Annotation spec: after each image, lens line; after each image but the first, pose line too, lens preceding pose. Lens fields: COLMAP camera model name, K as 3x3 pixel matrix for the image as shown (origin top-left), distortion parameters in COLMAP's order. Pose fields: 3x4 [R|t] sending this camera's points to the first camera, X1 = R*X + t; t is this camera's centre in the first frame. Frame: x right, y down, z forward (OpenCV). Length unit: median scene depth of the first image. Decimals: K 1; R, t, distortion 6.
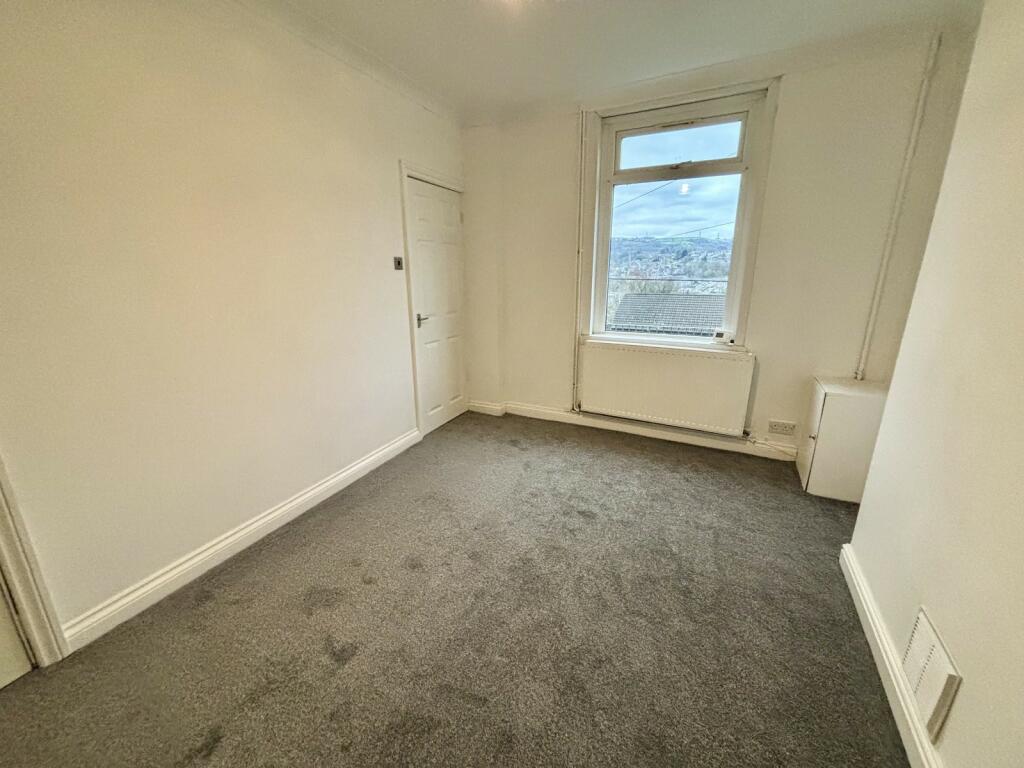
lens RADIAL K [[410.1, 0, 512.0], [0, 410.1, 384.0], [0, 0, 1]] dist [-0.000783, -0.000221]
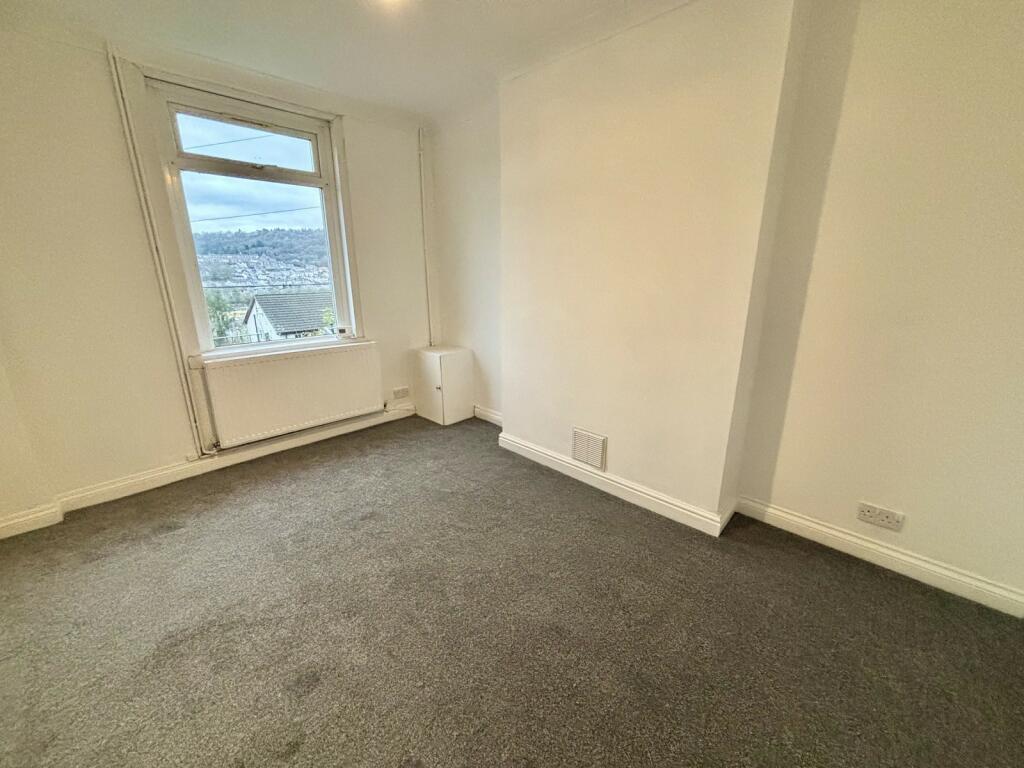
lens RADIAL K [[410.1, 0, 512.0], [0, 410.1, 384.0], [0, 0, 1]] dist [-0.000783, -0.000221]
pose [[0.289299, -0.249364, 0.924188, -0.451017], [0.259802, 0.949688, 0.174919, -0.058736], [-0.921308, 0.189502, 0.339529, 0.221957]]
